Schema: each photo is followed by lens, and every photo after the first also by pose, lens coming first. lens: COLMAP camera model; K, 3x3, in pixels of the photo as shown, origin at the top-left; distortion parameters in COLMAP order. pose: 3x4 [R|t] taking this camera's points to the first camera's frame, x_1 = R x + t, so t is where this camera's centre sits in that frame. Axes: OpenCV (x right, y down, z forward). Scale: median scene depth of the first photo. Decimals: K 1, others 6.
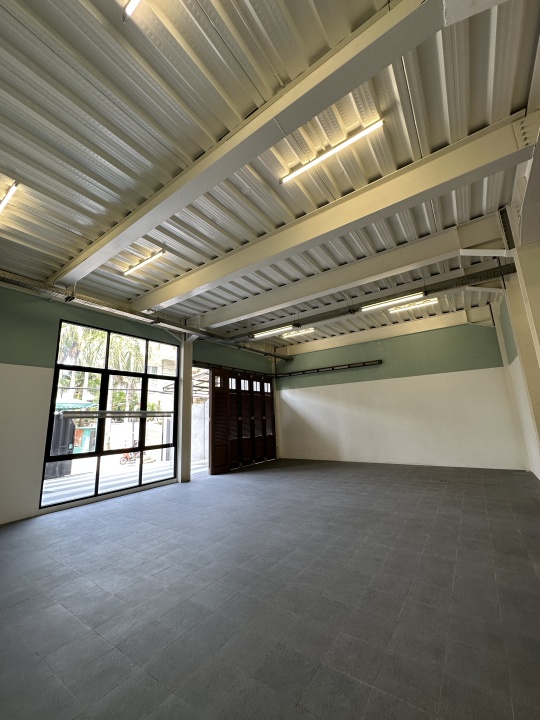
lens RADIAL K [[285.9, 0, 269.3], [0, 285.9, 361.0], [0, 0, 1]] dist [0.001544, 0.000190]
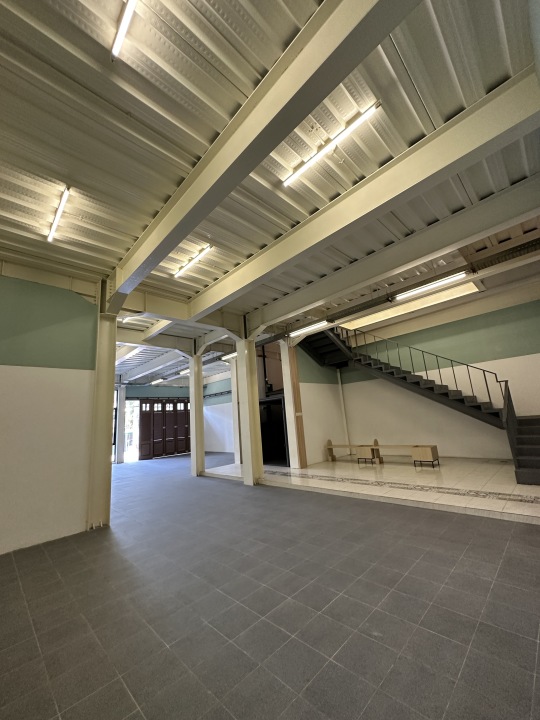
lens RADIAL K [[292.0, 0, 256.5], [0, 292.0, 382.8], [0, 0, 1]] dist [-0.000997, -0.000175]
pose [[0.978550, -0.061983, -0.196464, 0.113935], [0.076793, 0.994679, 0.068677, -0.019691], [0.191162, -0.082291, 0.978103, -0.078607]]
